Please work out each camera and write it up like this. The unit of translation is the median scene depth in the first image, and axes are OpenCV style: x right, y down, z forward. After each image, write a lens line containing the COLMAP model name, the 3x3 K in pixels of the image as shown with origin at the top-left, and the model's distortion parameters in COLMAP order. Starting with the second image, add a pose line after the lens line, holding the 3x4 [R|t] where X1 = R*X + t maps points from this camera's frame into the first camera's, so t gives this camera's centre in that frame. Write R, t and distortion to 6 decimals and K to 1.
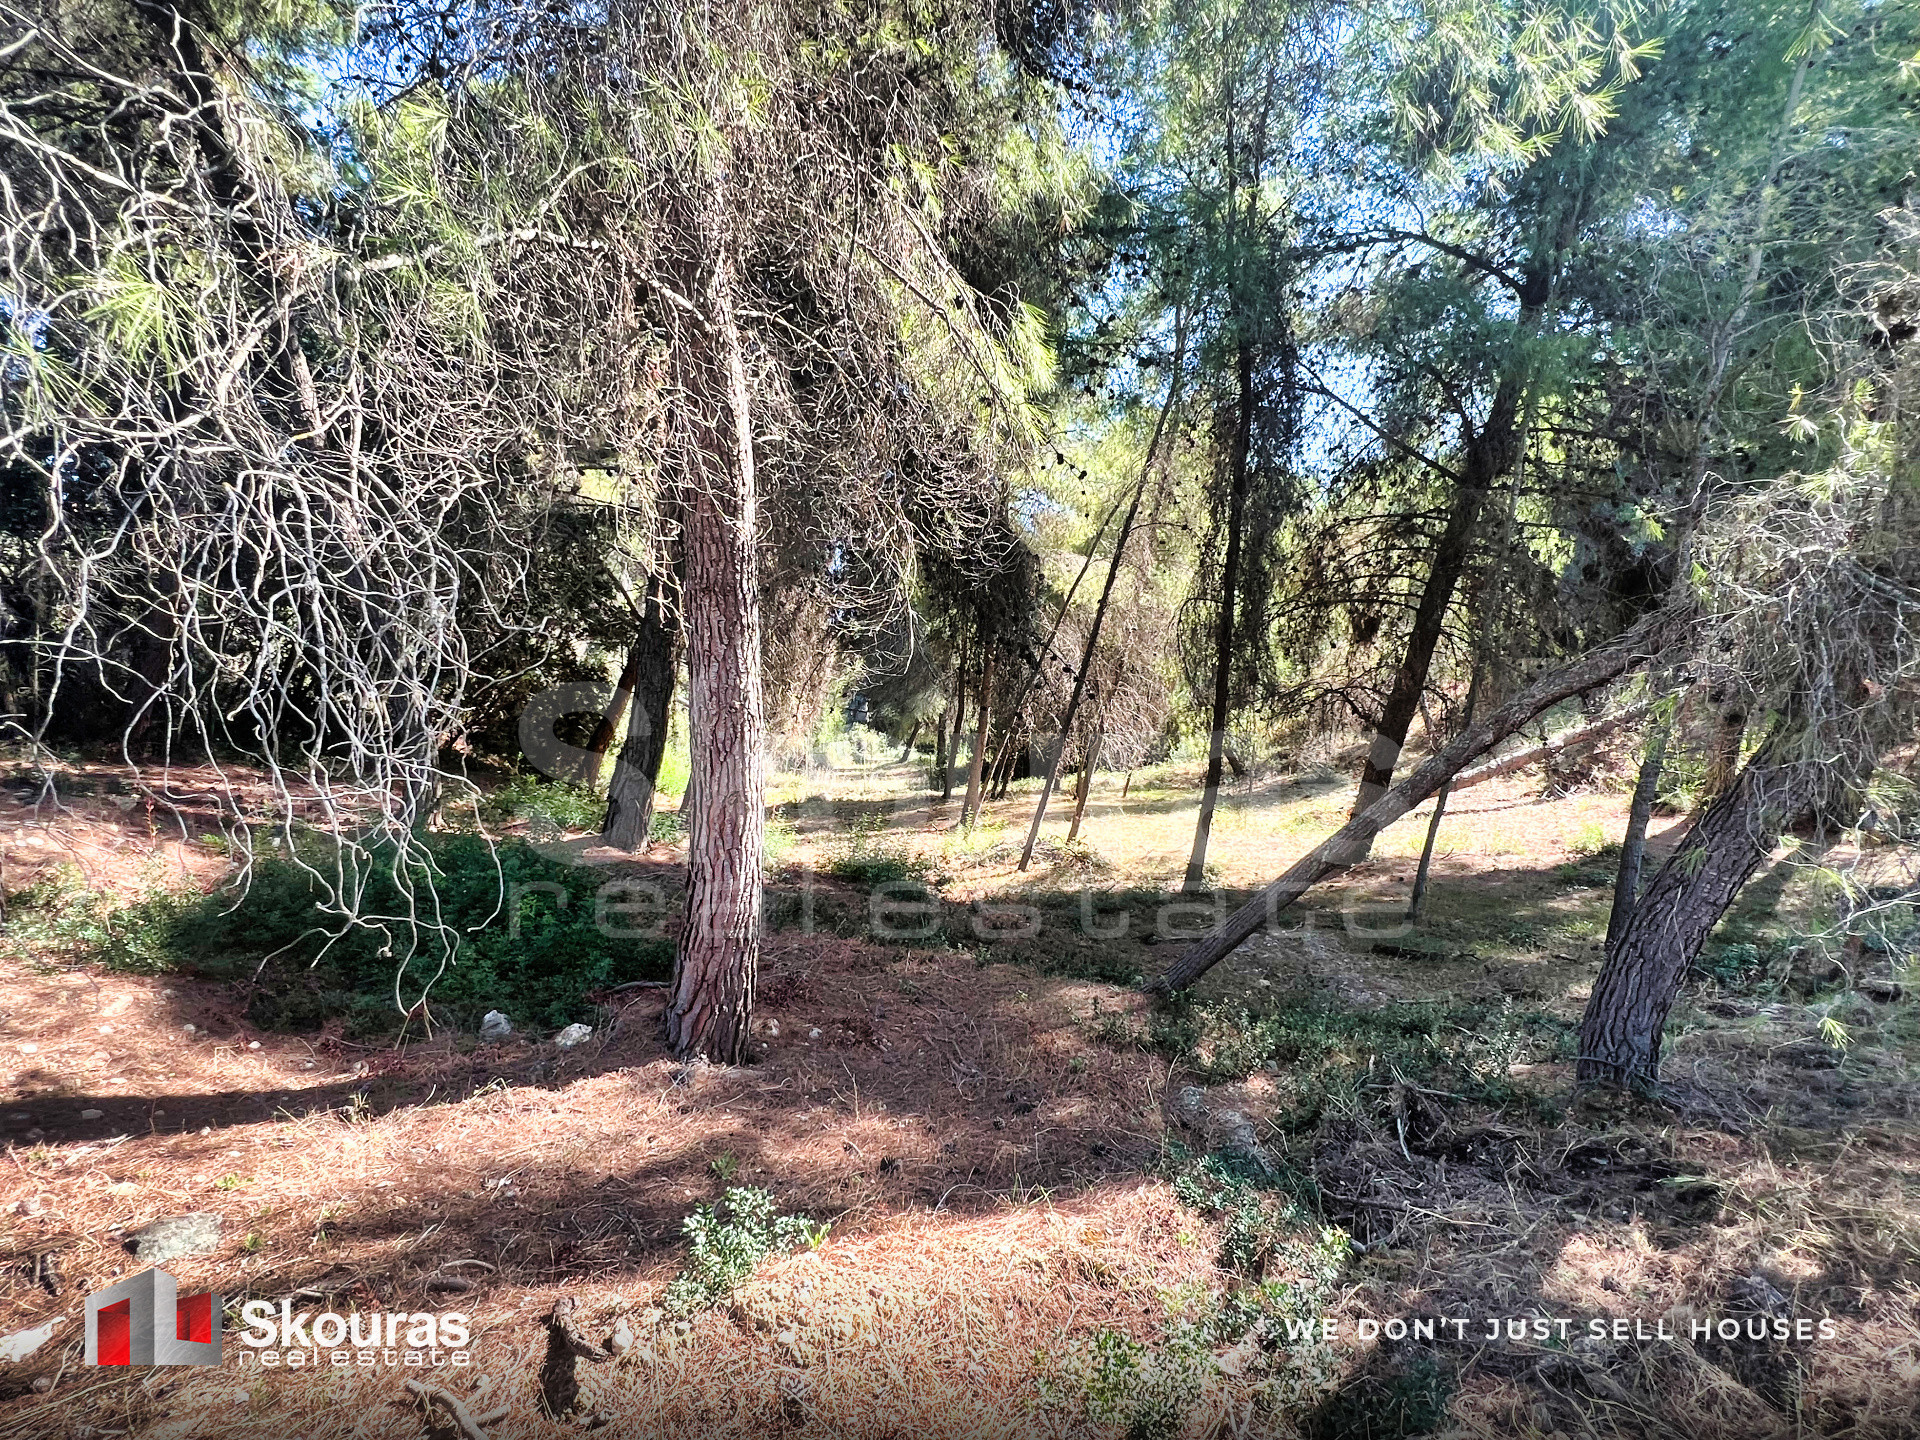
lens RADIAL K [[990.8, 0, 962.1], [0, 990.8, 714.6], [0, 0, 1]] dist [-0.003632, 0.001314]
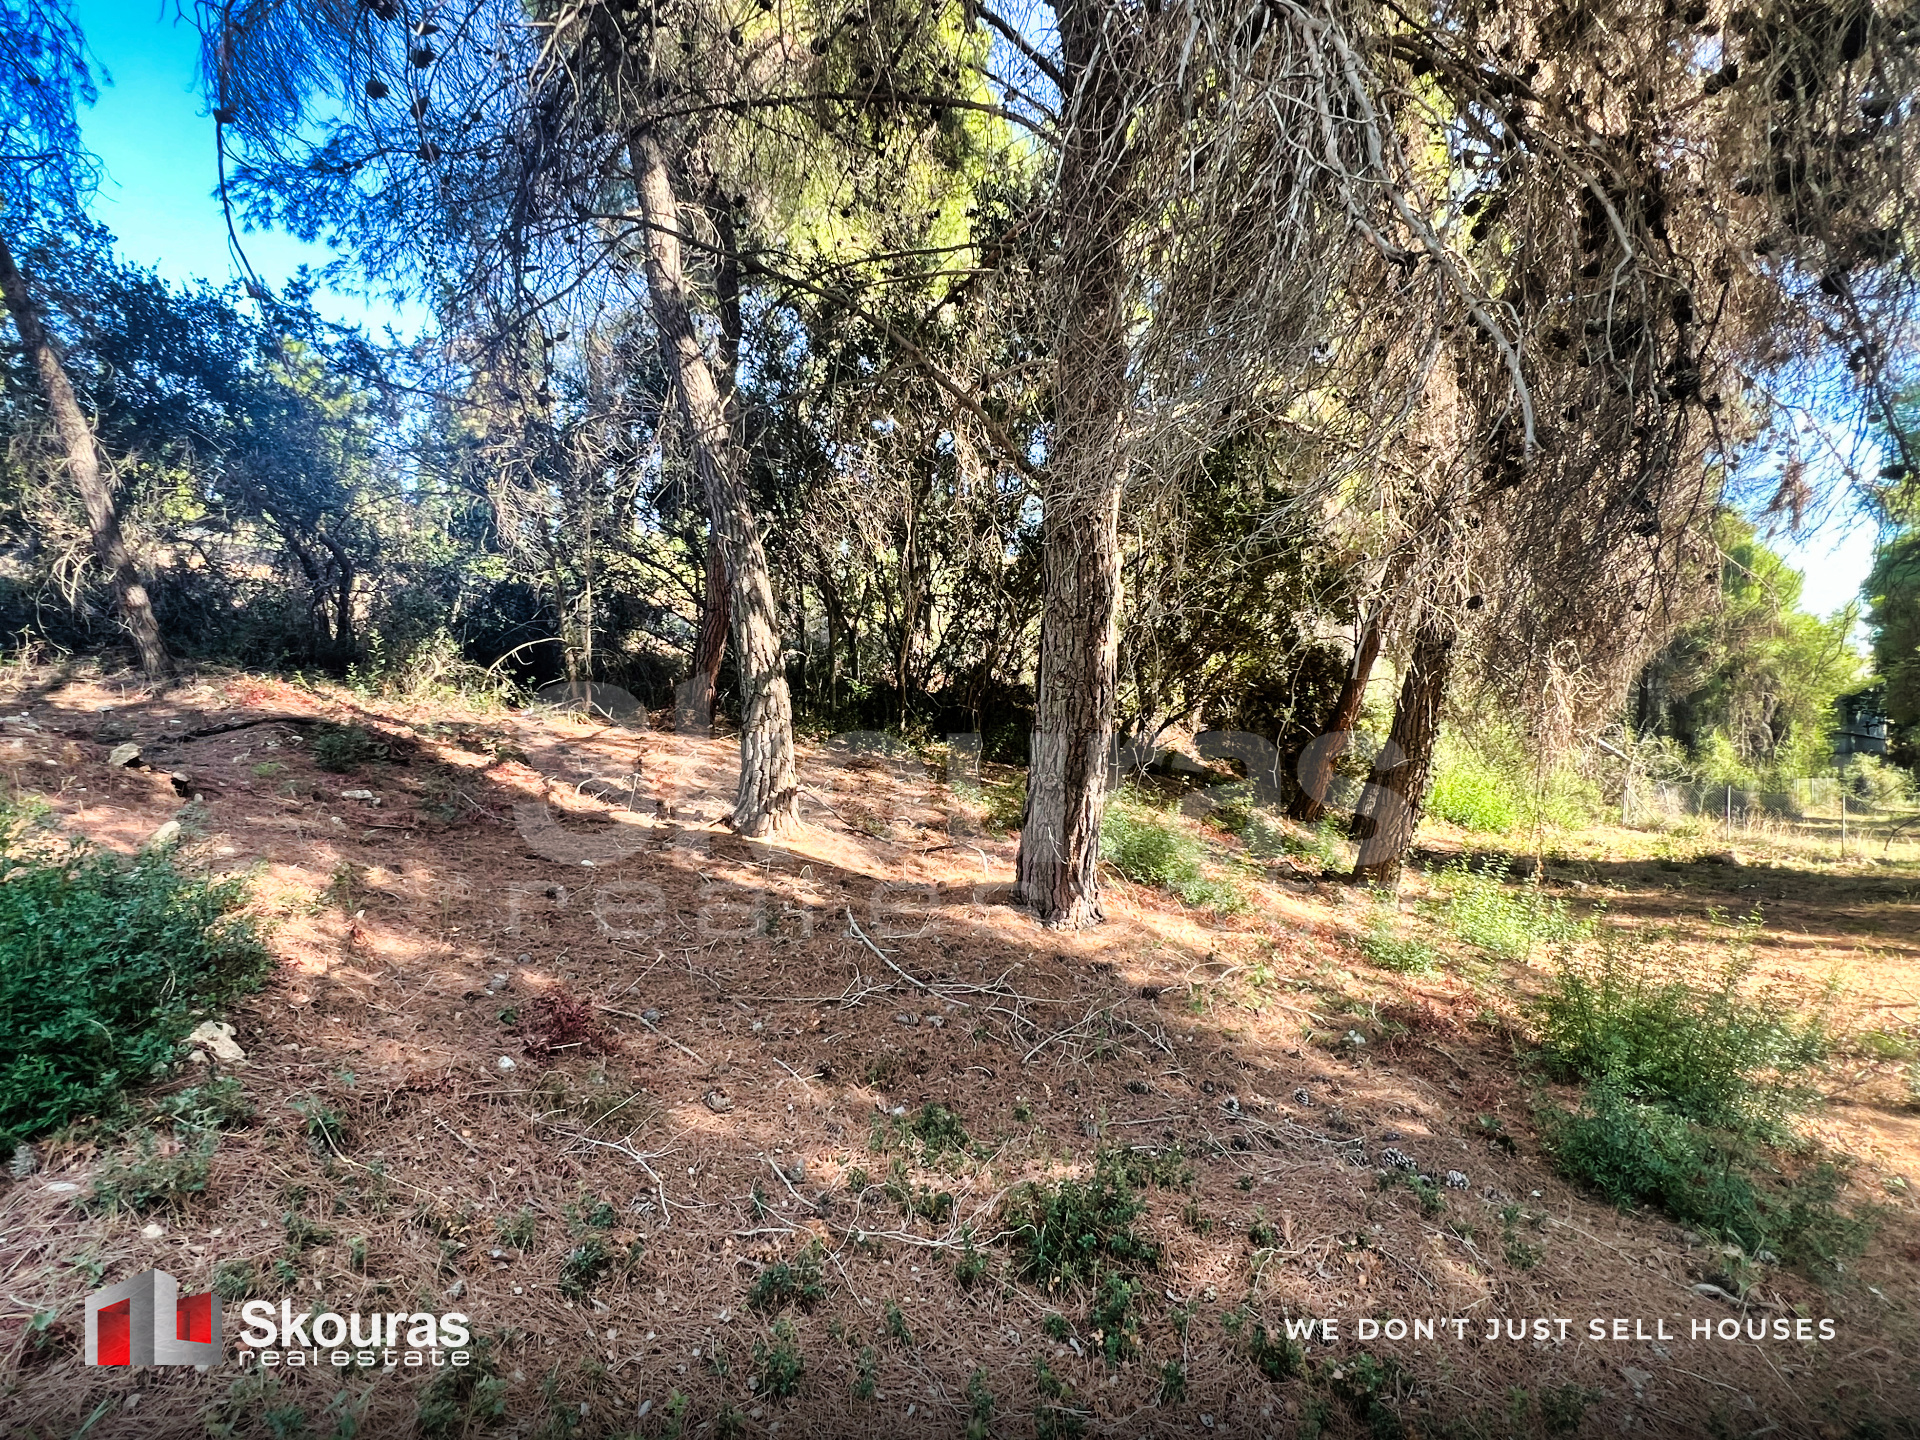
lens RADIAL K [[990.8, 0, 955.8], [0, 990.8, 718.2], [0, 0, 1]] dist [-0.003632, 0.001314]
pose [[0.649972, 0.020394, -0.759685, 0.017582], [-0.032120, 0.999484, -0.000650, 0.014826], [0.759279, 0.024824, 0.650291, 0.283882]]
